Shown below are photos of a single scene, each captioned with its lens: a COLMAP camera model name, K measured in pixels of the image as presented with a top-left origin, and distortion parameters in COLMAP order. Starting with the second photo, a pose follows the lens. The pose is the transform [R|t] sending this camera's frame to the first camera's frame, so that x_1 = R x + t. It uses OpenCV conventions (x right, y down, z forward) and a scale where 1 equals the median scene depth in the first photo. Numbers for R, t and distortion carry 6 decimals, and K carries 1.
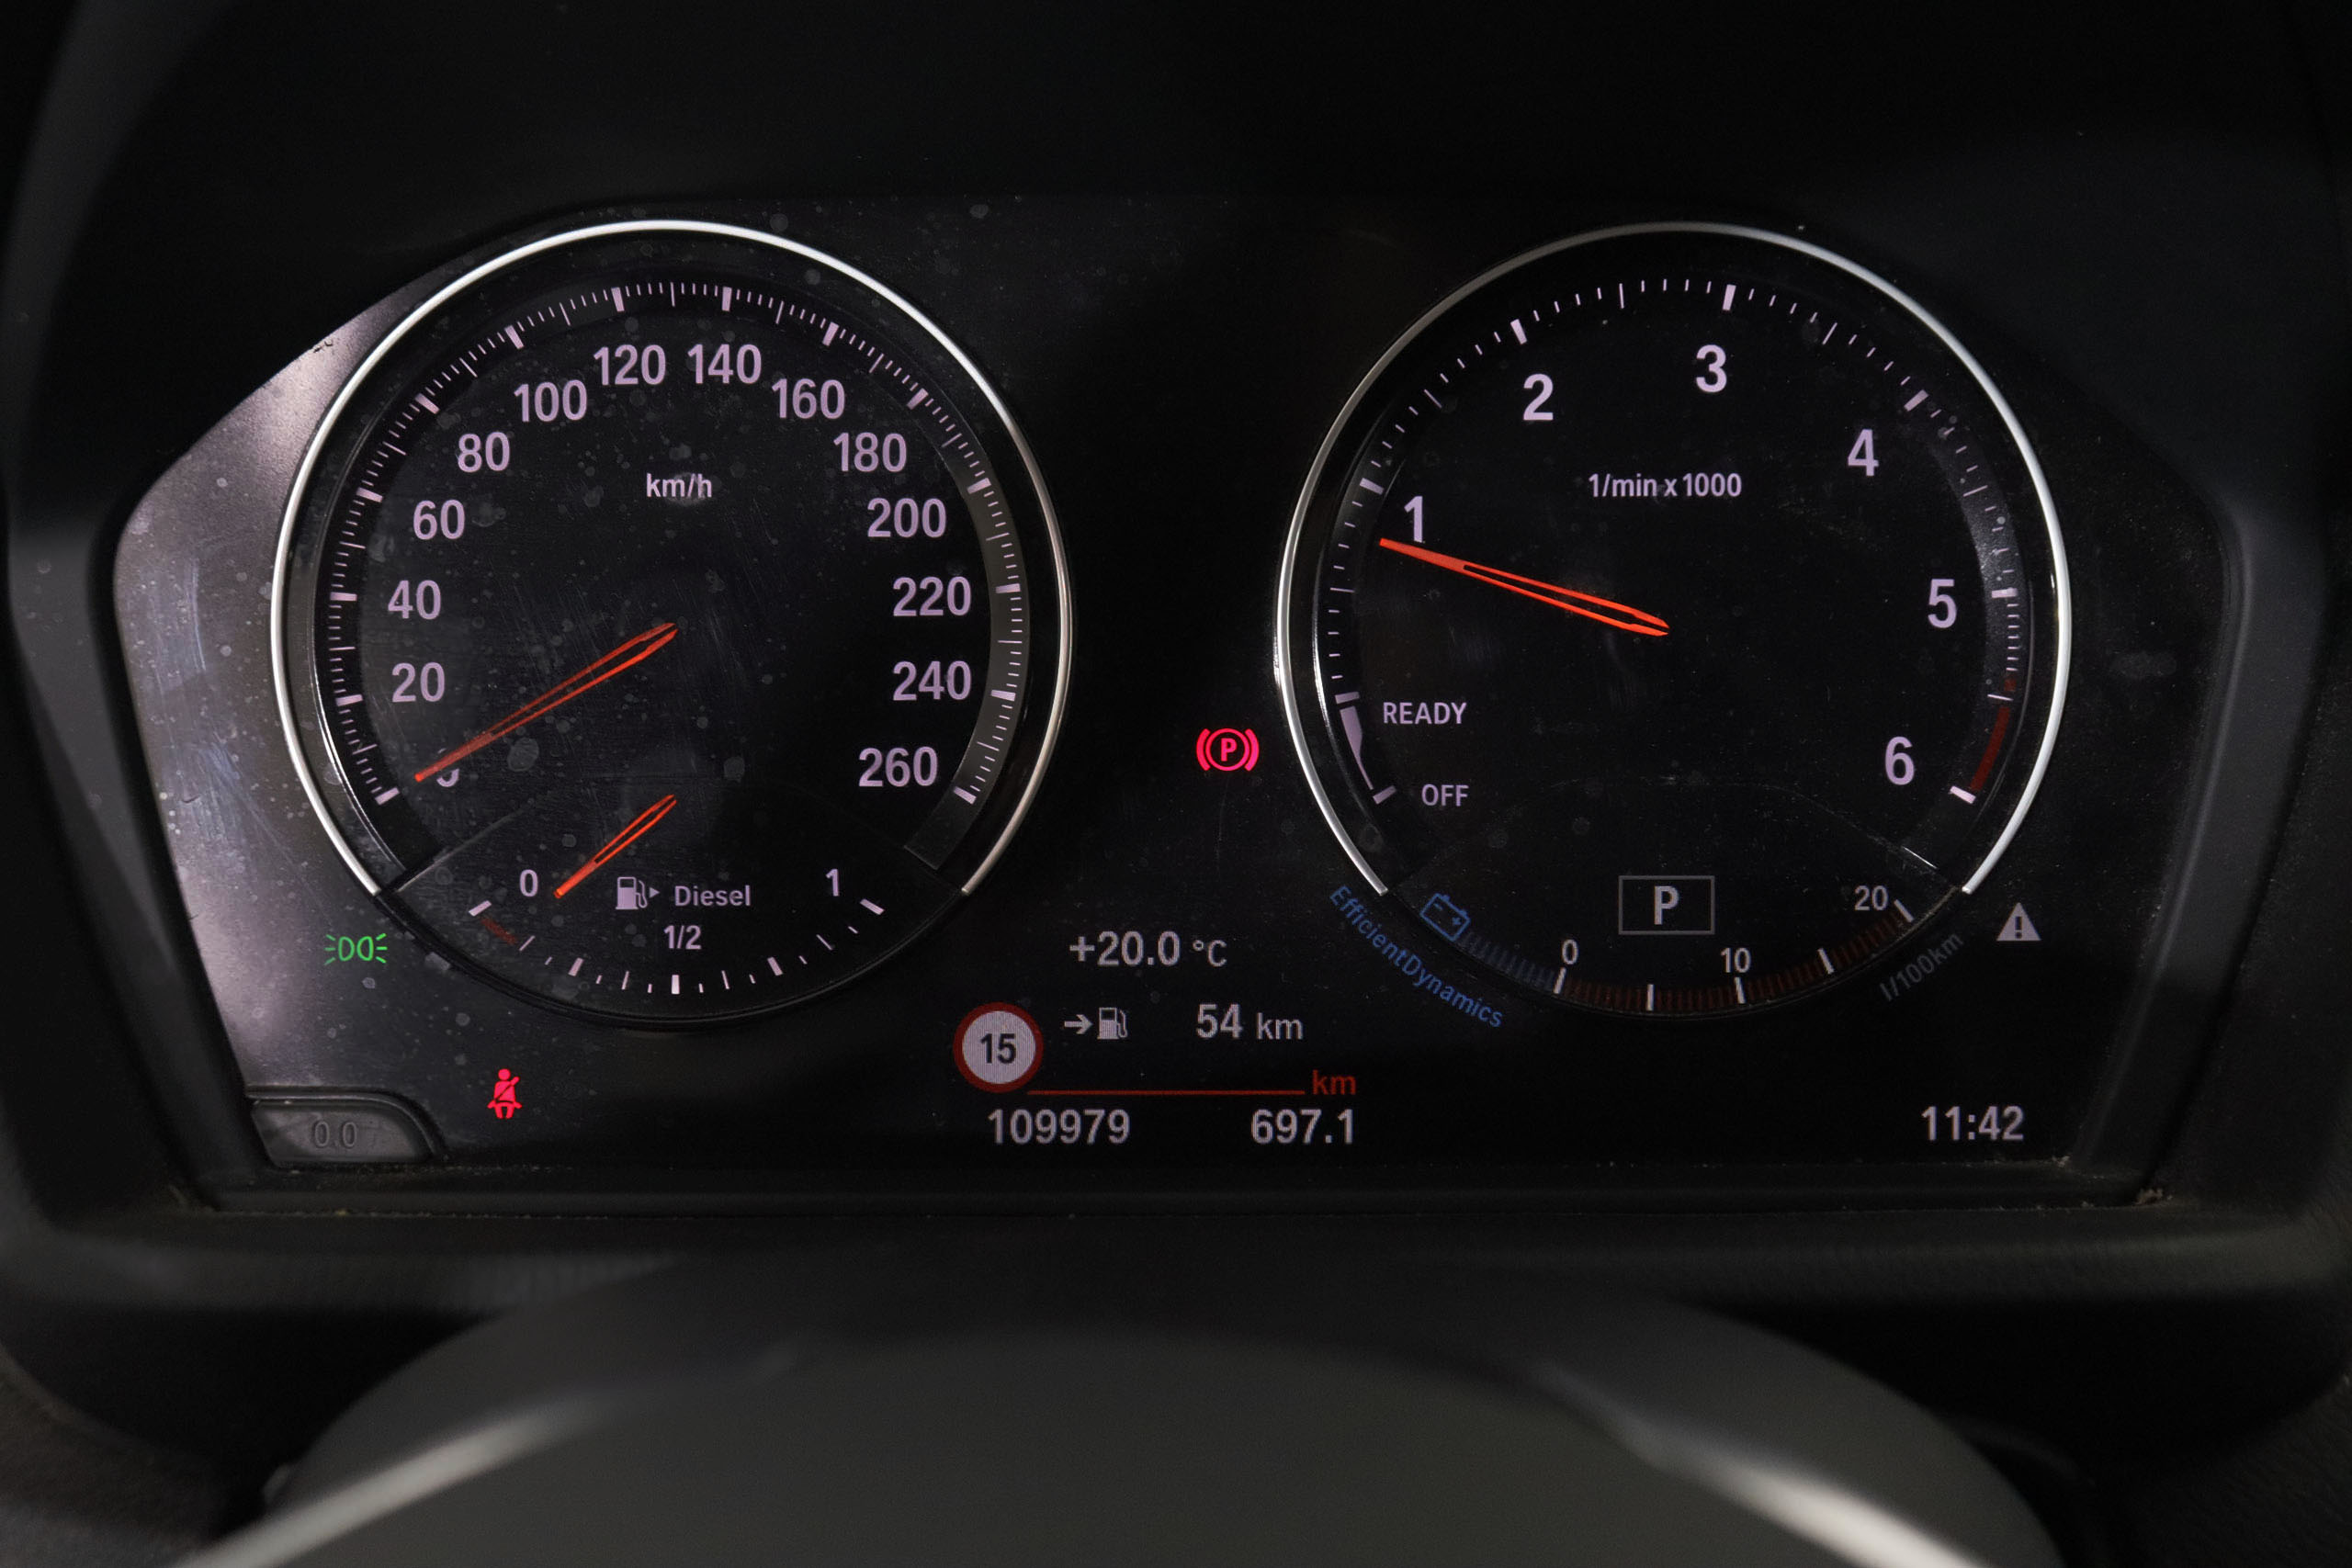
lens RADIAL K [[2921.3, 0, 1172.5], [0, 2921.3, 777.1], [0, 0, 1]] dist [-0.060776, 0.000000]
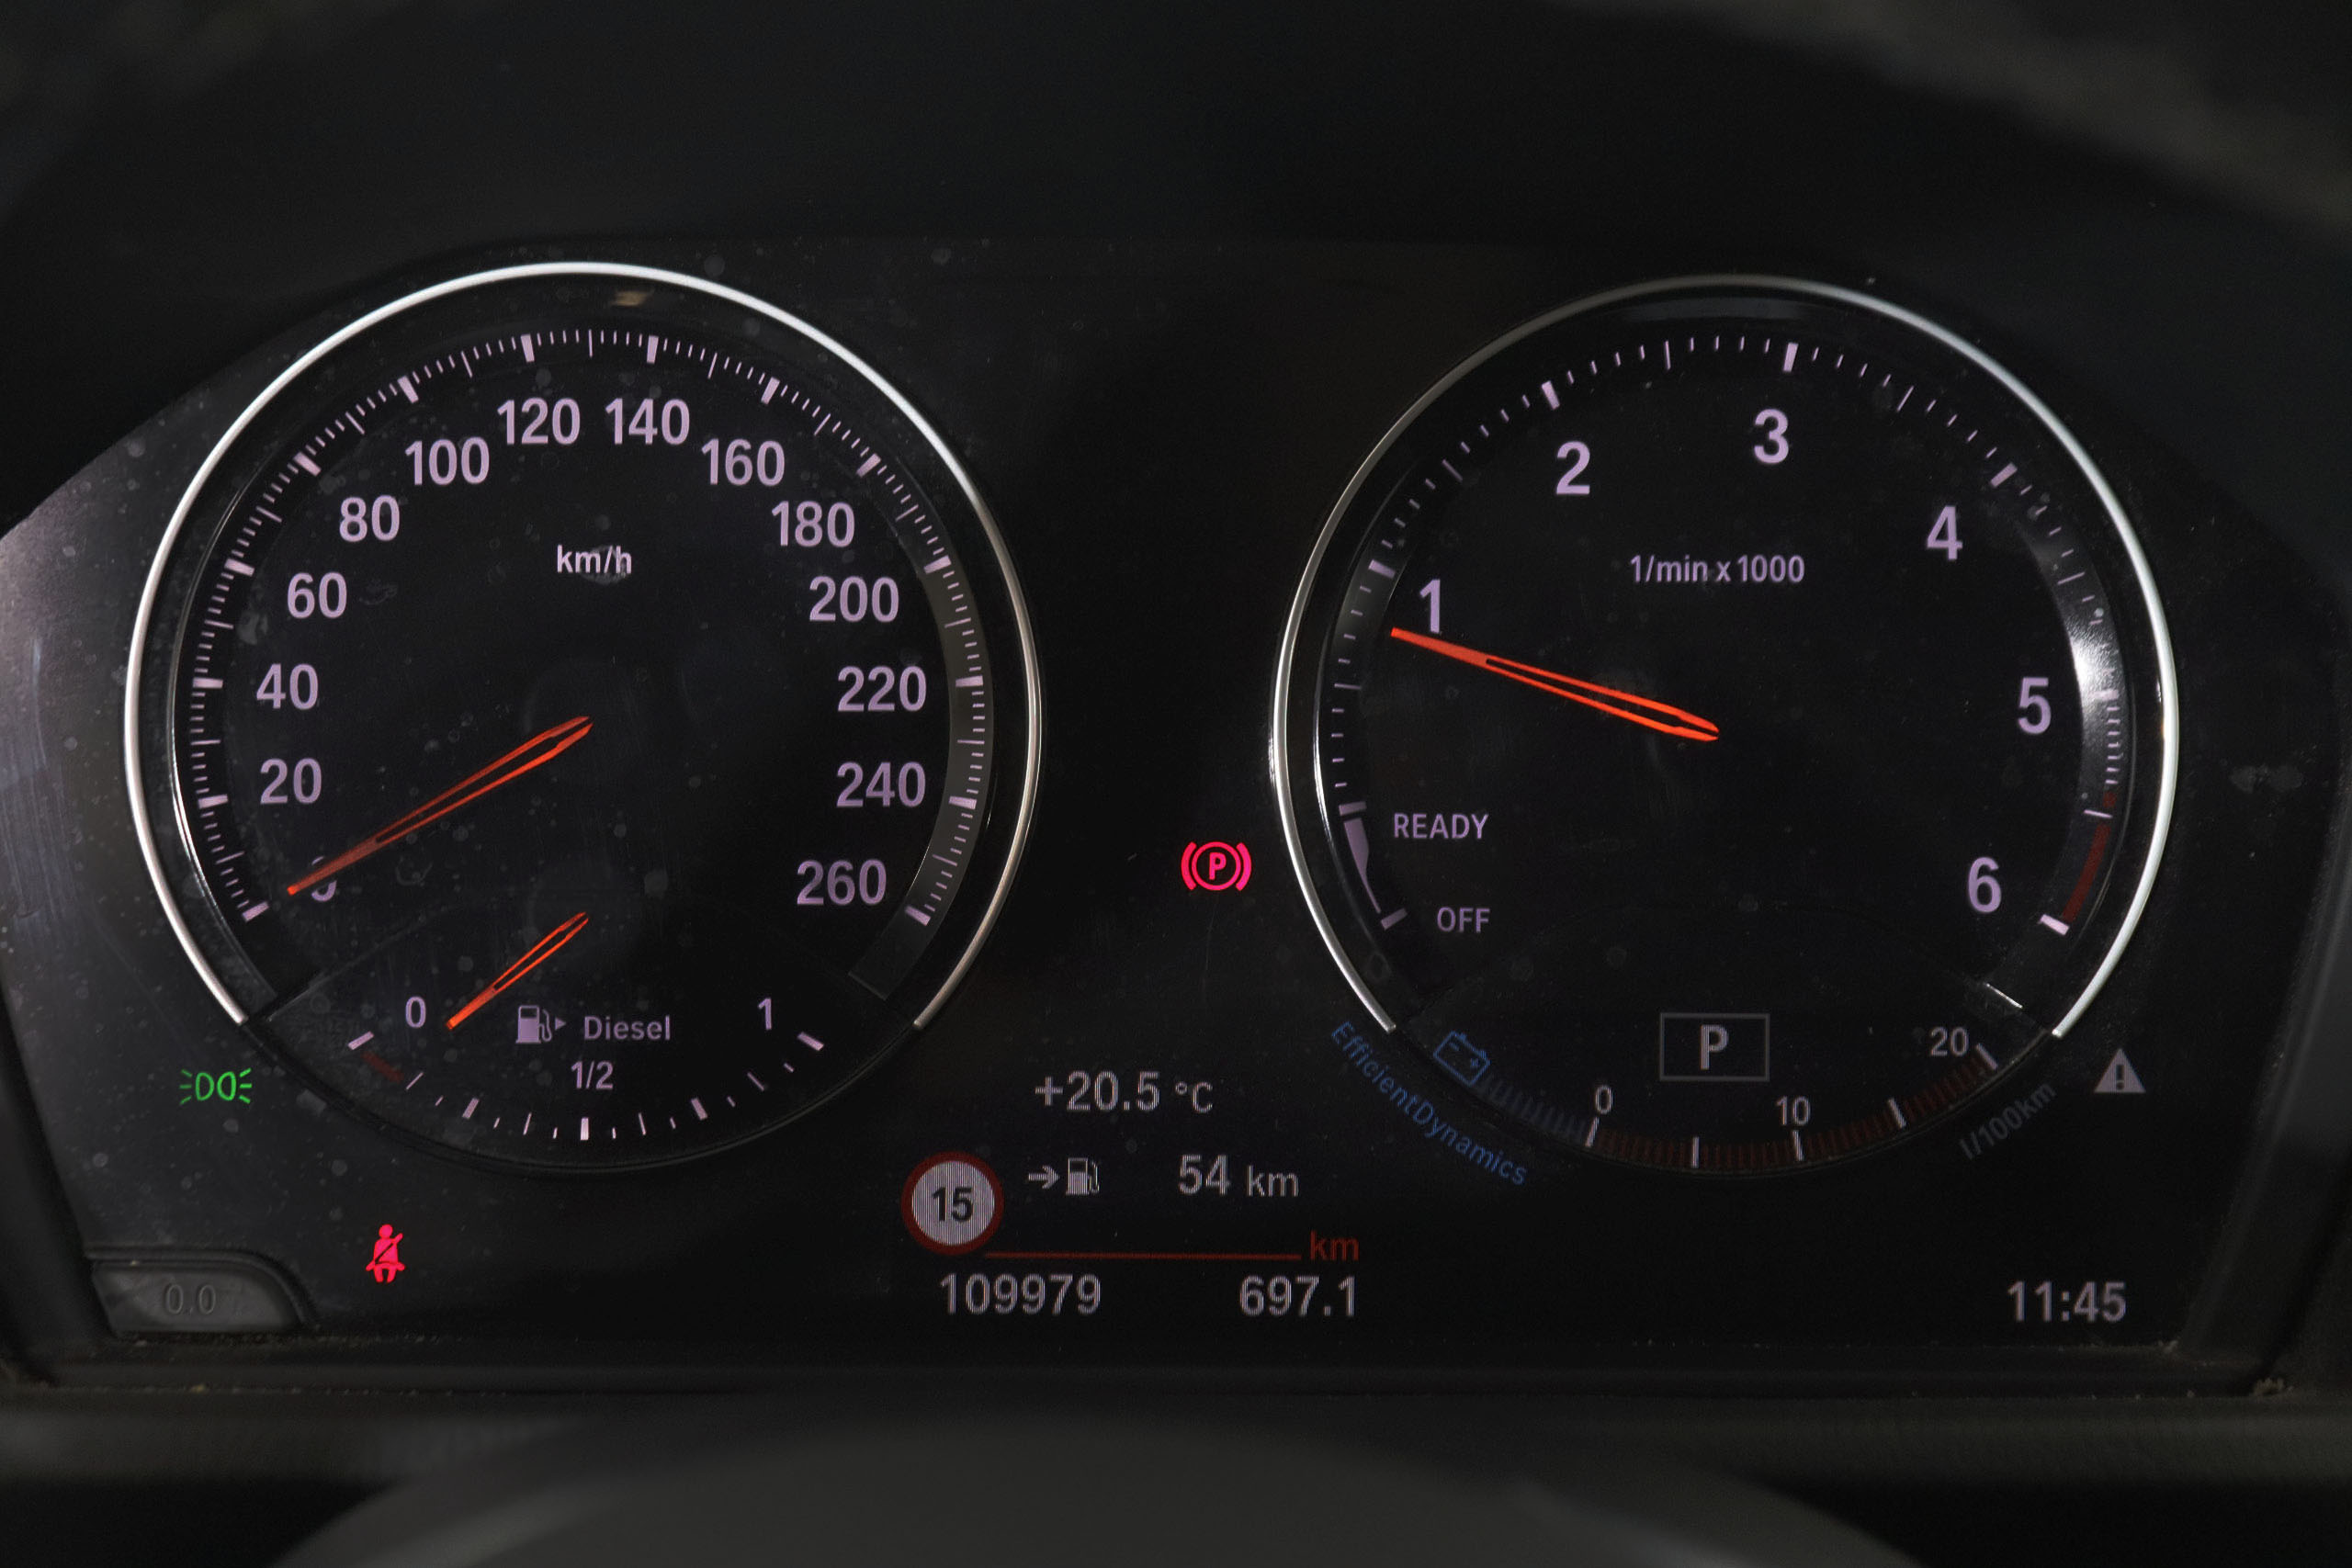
lens RADIAL K [[4323.6, 0, 1183.5], [0, 4323.6, 772.0], [0, 0, 1]] dist [0.076909, 0.000000]
pose [[0.999880, 0.008837, 0.012758, -0.007952], [-0.008538, 0.999691, -0.023328, -0.007212], [-0.012960, 0.023216, 0.999646, -0.305357]]
